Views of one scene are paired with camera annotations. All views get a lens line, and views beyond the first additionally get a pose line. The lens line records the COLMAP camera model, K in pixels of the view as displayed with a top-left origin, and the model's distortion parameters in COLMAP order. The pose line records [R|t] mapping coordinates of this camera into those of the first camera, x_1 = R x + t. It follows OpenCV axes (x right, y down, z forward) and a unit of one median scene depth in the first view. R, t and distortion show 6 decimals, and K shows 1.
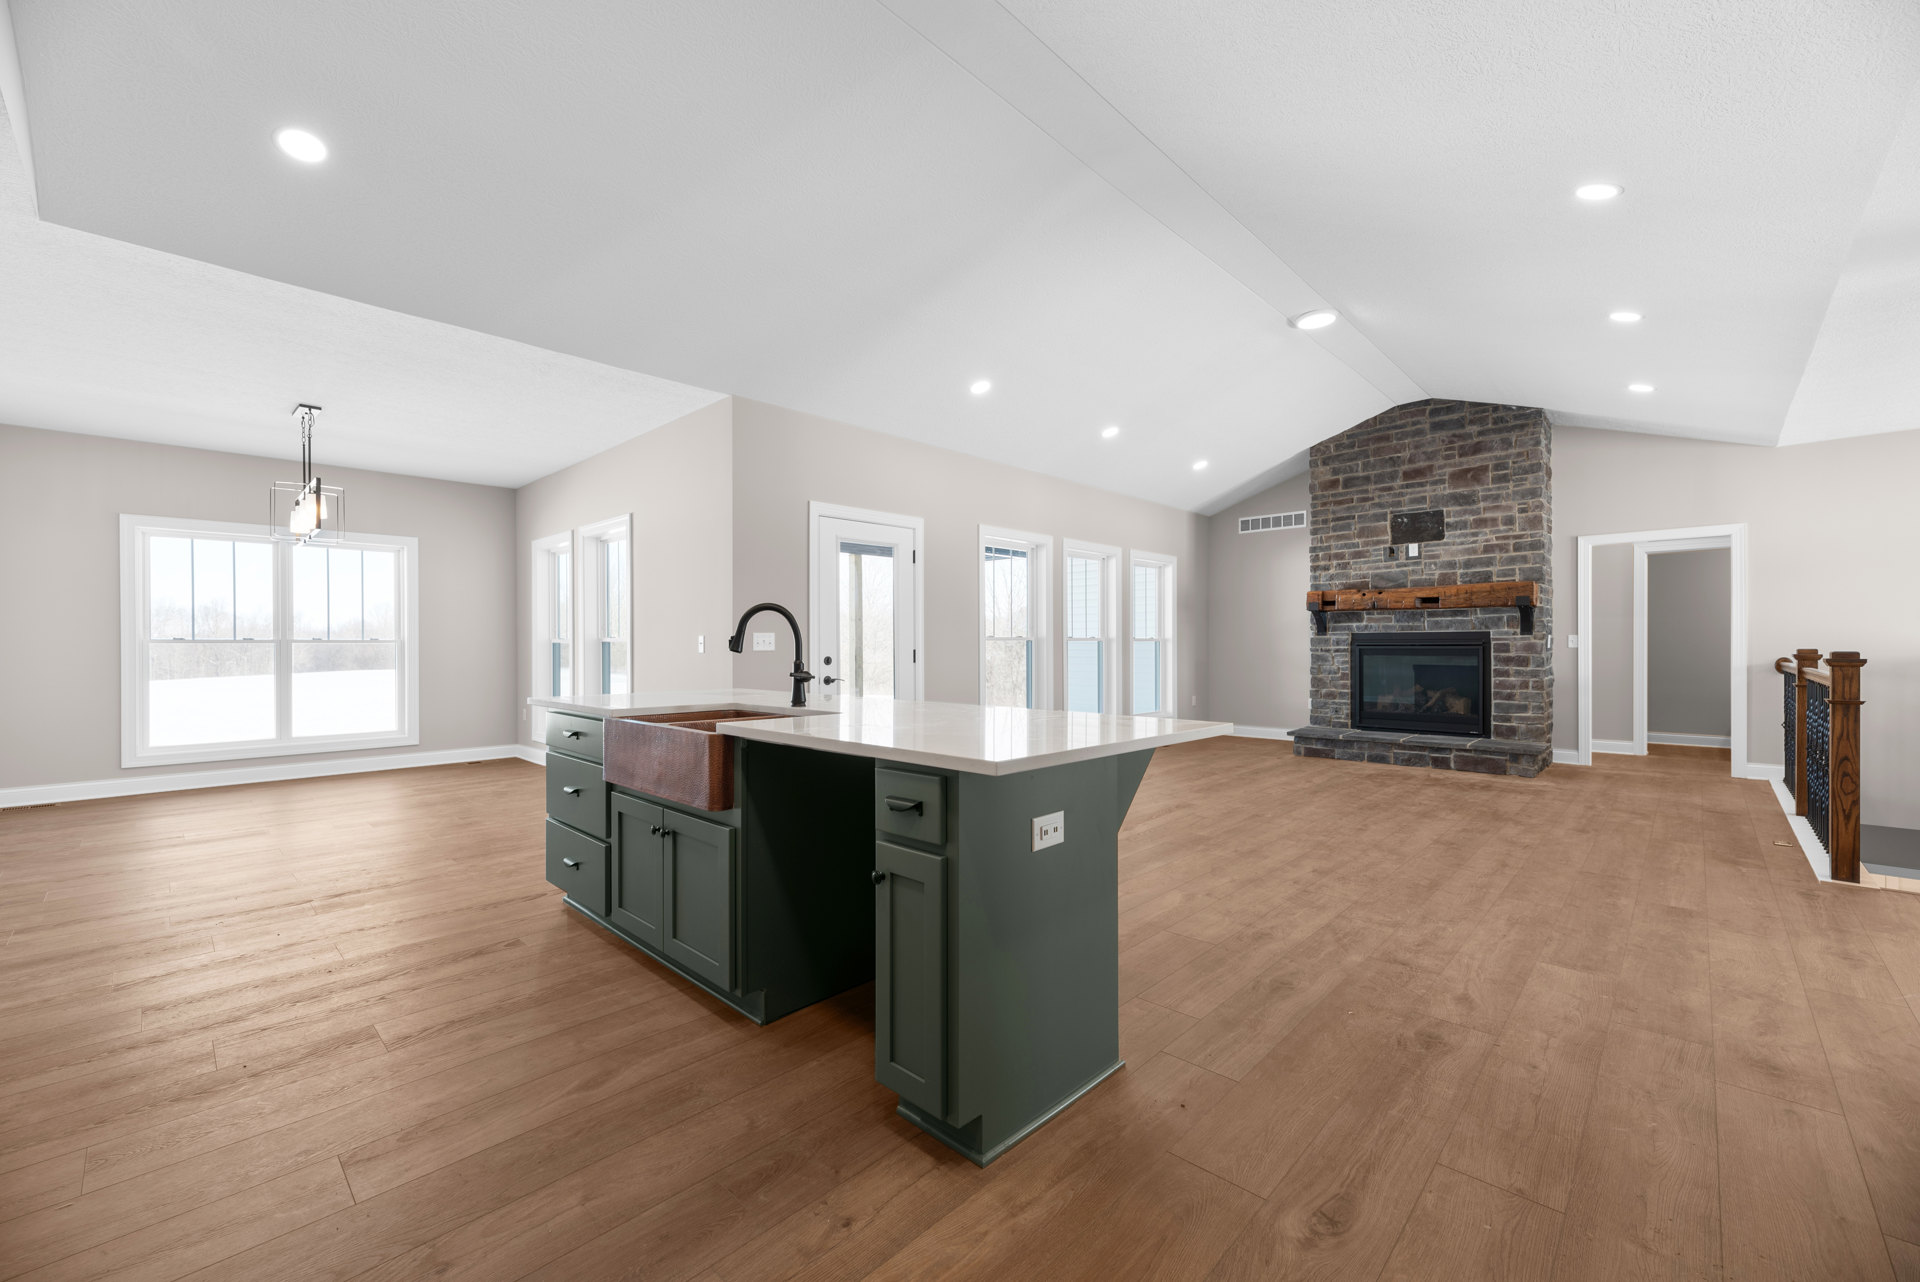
lens RADIAL K [[772.6, 0, 958.4], [0, 772.6, 643.7], [0, 0, 1]] dist [-0.001149, -0.000069]
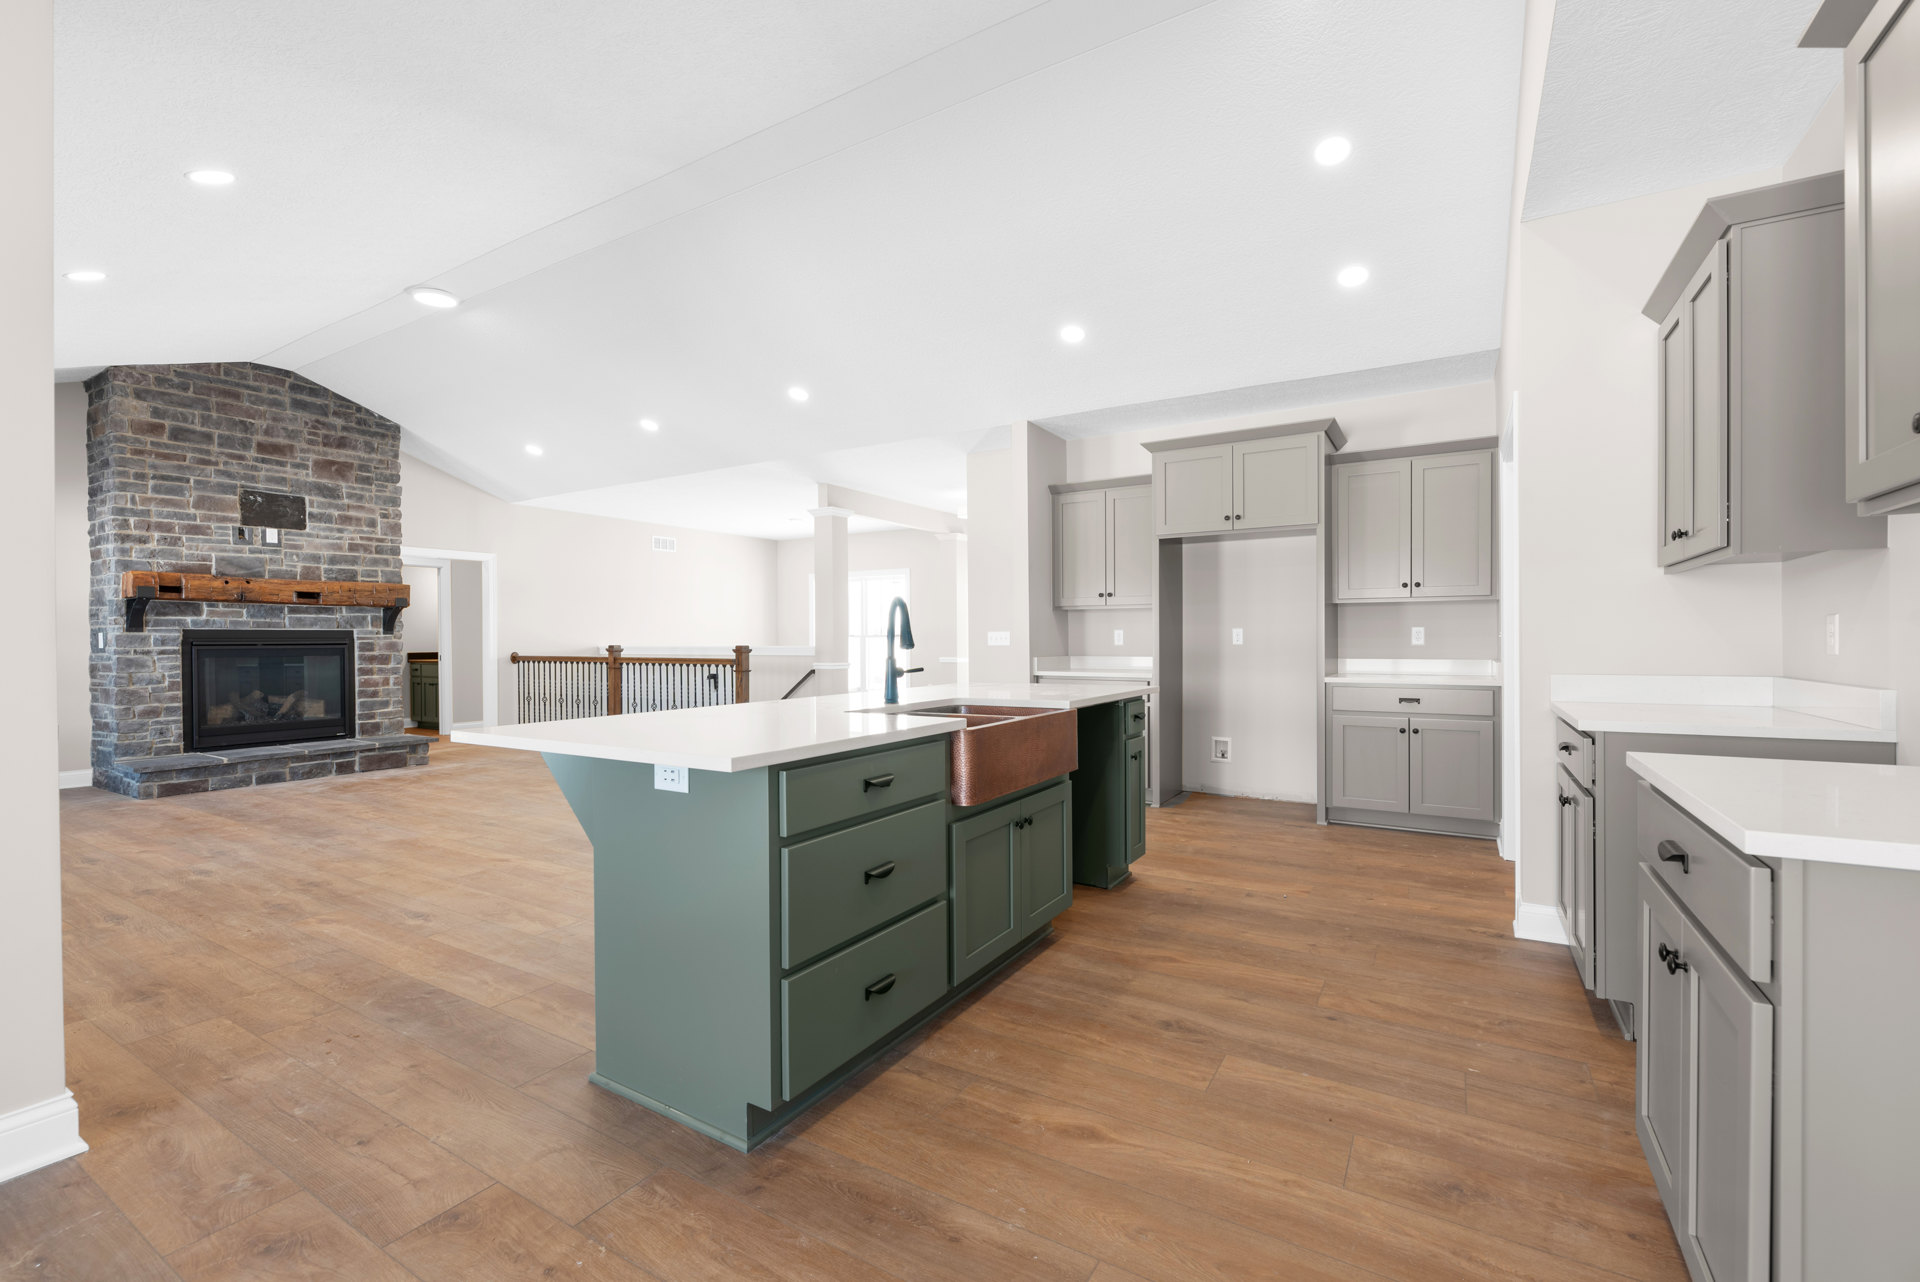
lens RADIAL K [[817.6, 0, 950.8], [0, 817.6, 643.8], [0, 0, 1]] dist [0.000591, 0.000141]
pose [[-0.216147, -0.001497, 0.976360, -0.504808], [0.003653, 0.999991, 0.002342, 0.001677], [-0.976354, 0.004073, -0.216140, 0.471614]]
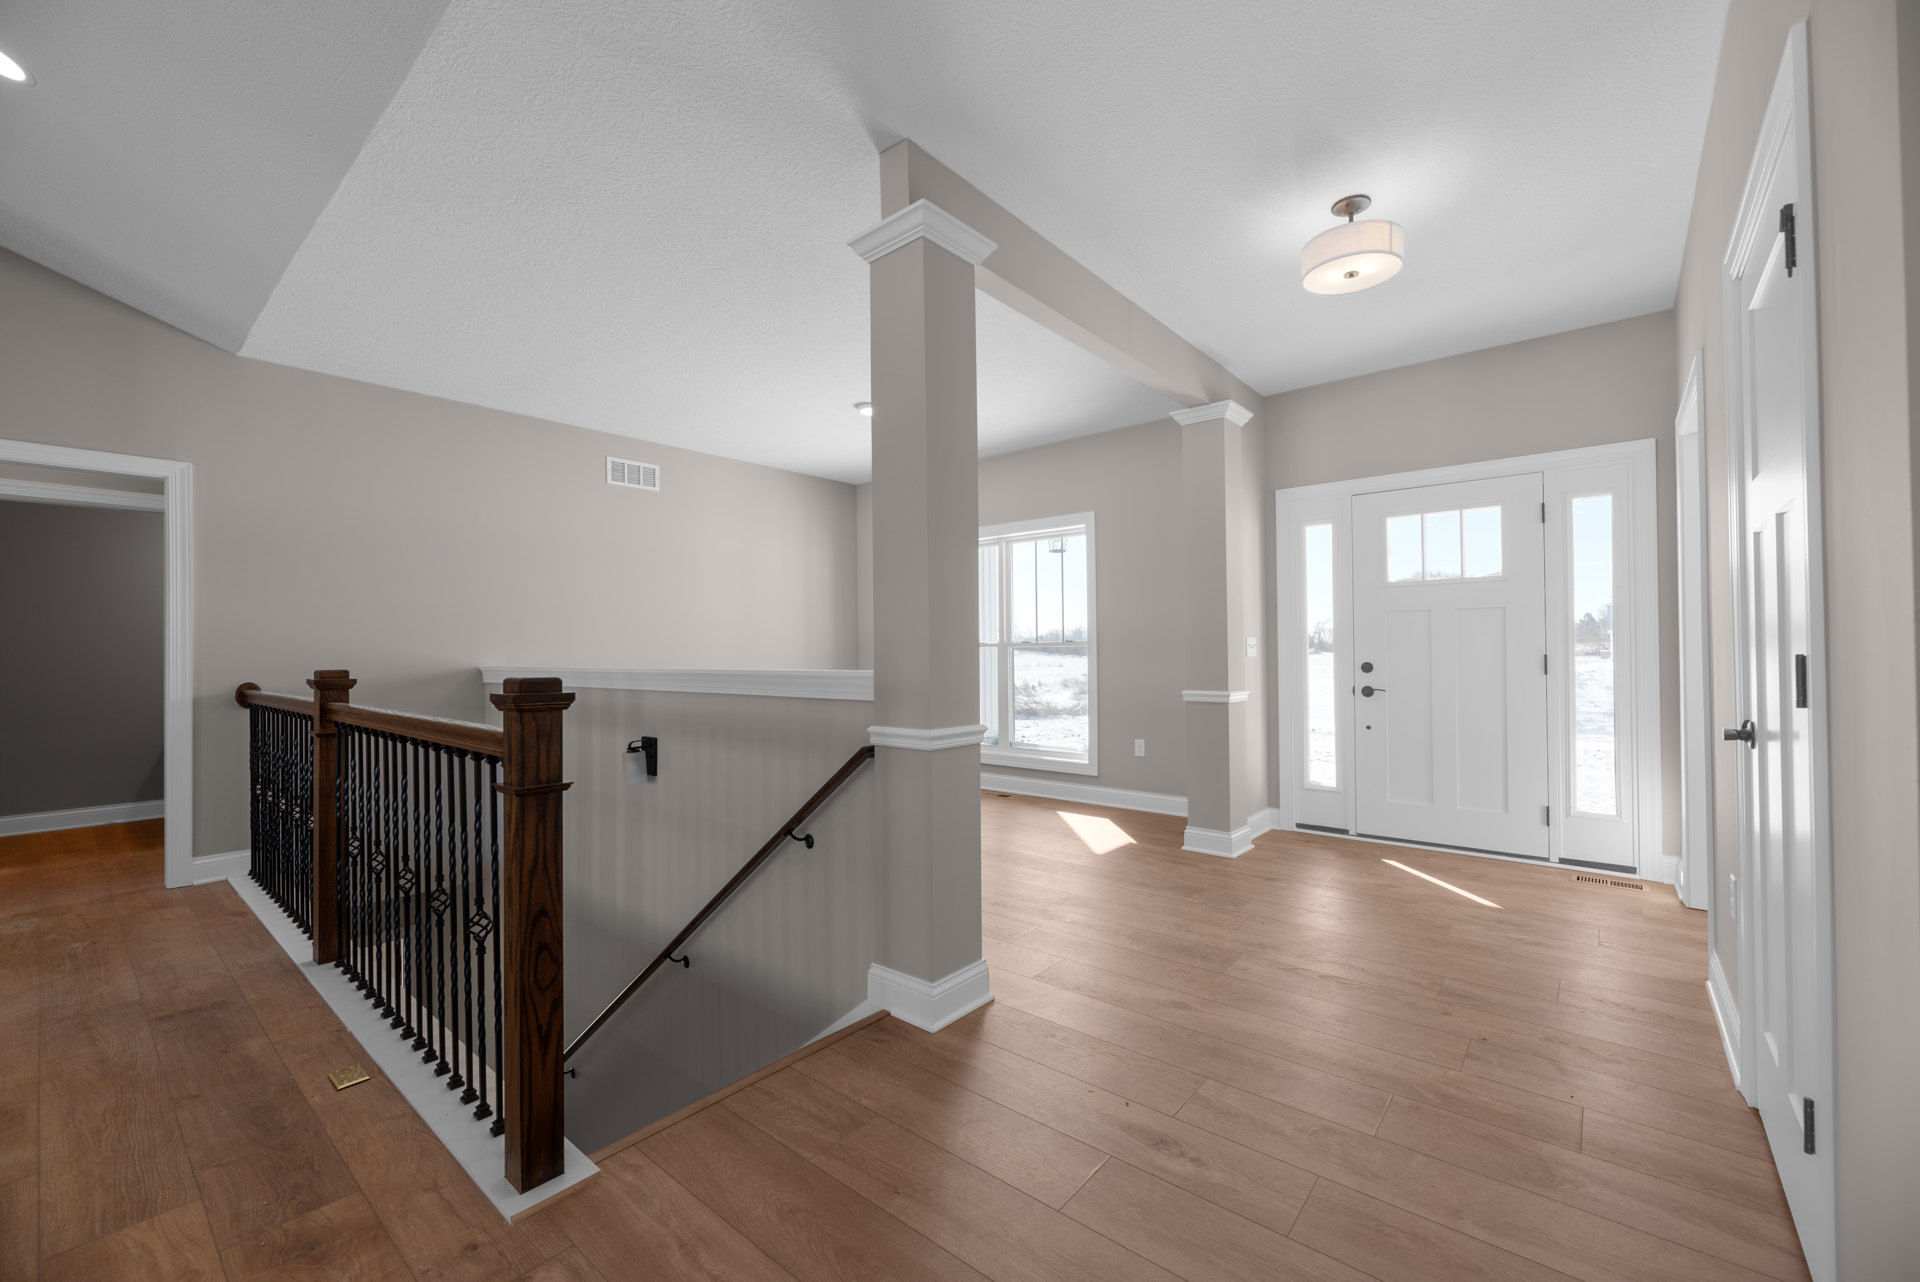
lens RADIAL K [[772.6, 0, 947.8], [0, 772.6, 648.8], [0, 0, 1]] dist [-0.001149, -0.000069]
pose [[-0.056084, 0.007422, 0.998398, 0.341685], [0.008795, 0.999937, -0.006939, -0.000853], [-0.998387, 0.008391, -0.056145, 0.393964]]
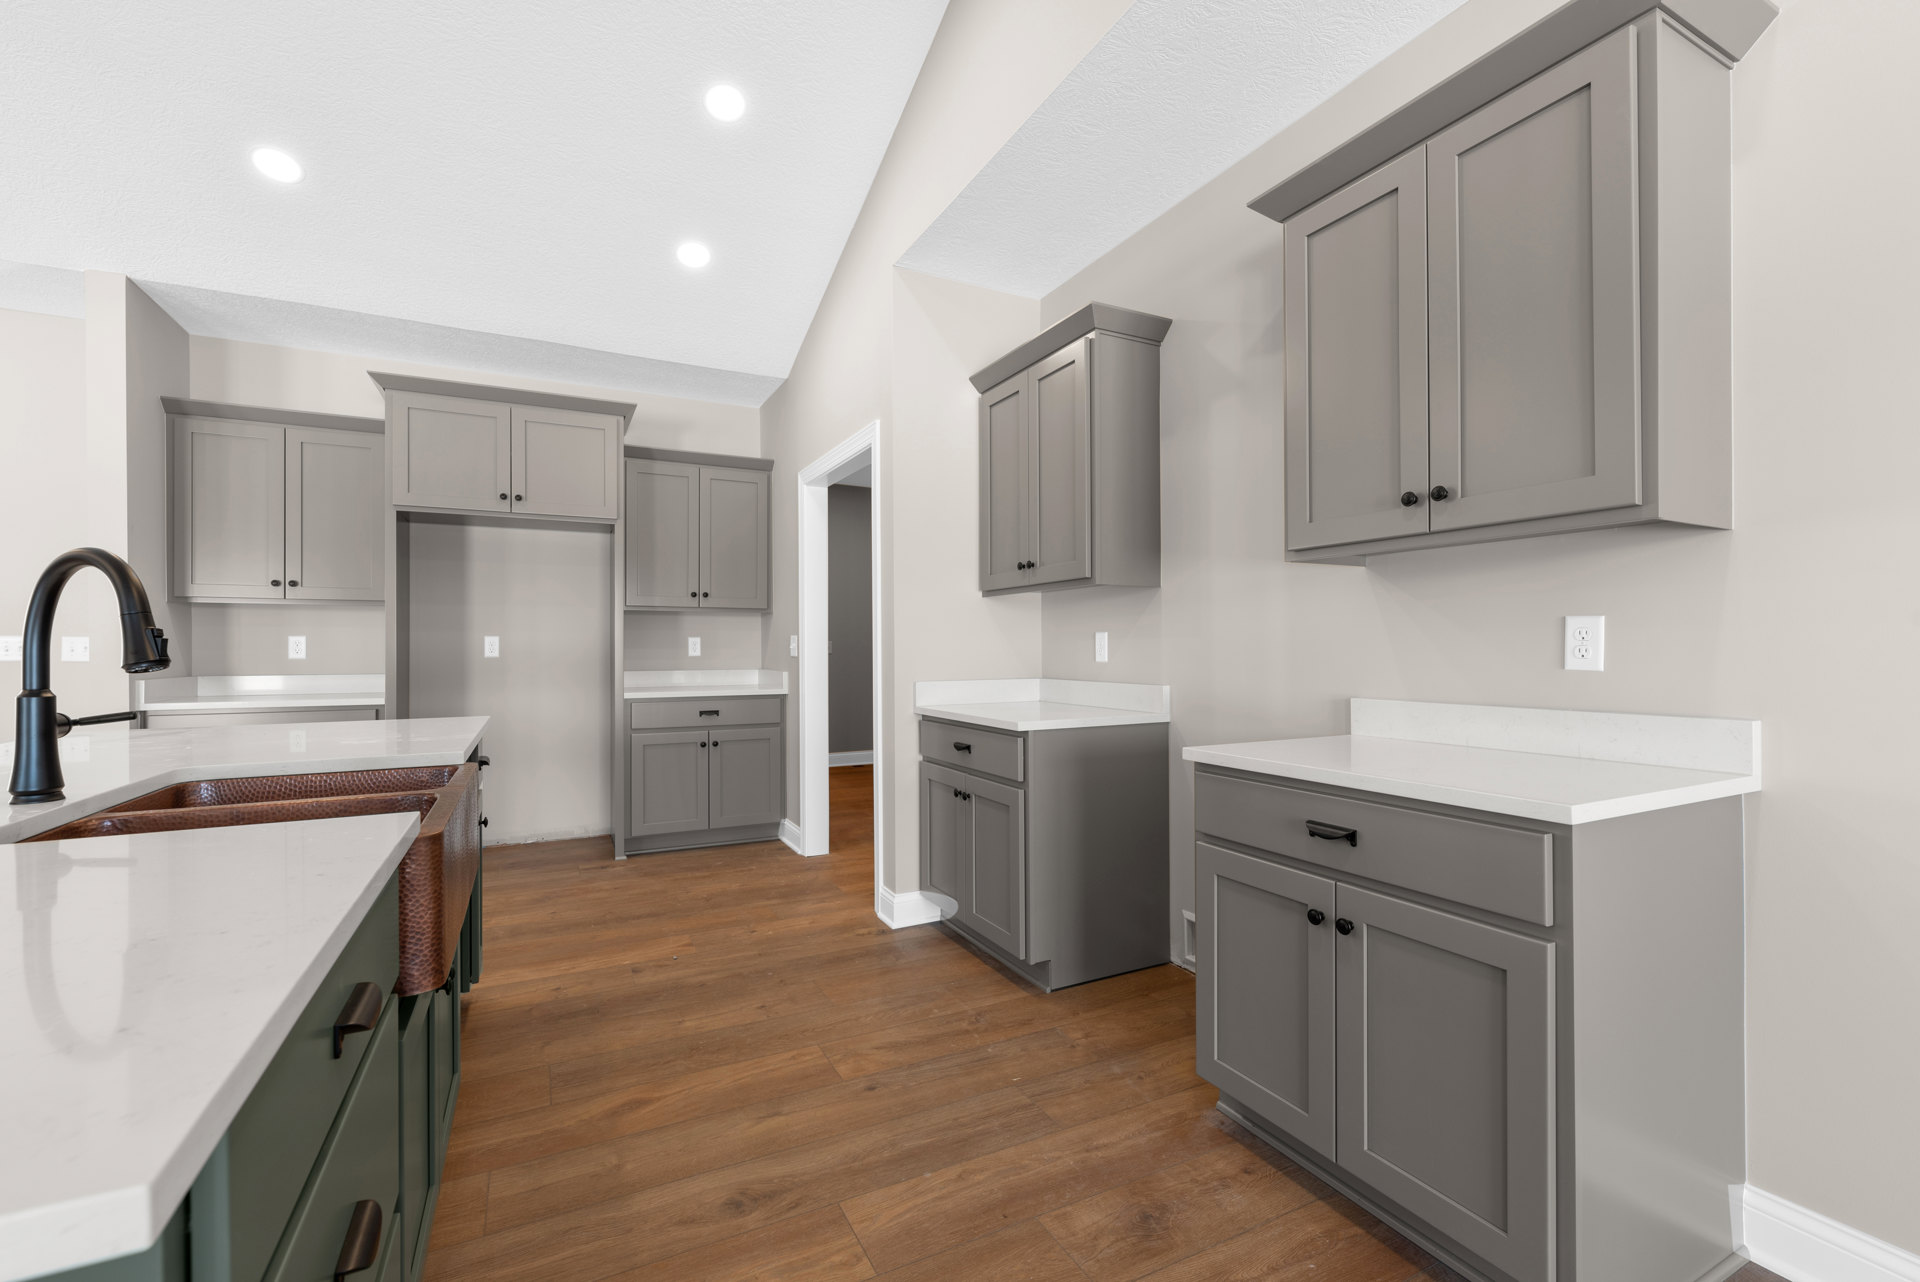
lens RADIAL K [[817.6, 0, 952.1], [0, 817.6, 644.6], [0, 0, 1]] dist [0.000591, 0.000141]
pose [[-0.944245, 0.005553, 0.329196, -0.331745], [0.003495, 0.999970, -0.006845, 0.001487], [-0.329225, -0.005313, -0.944237, 0.513122]]
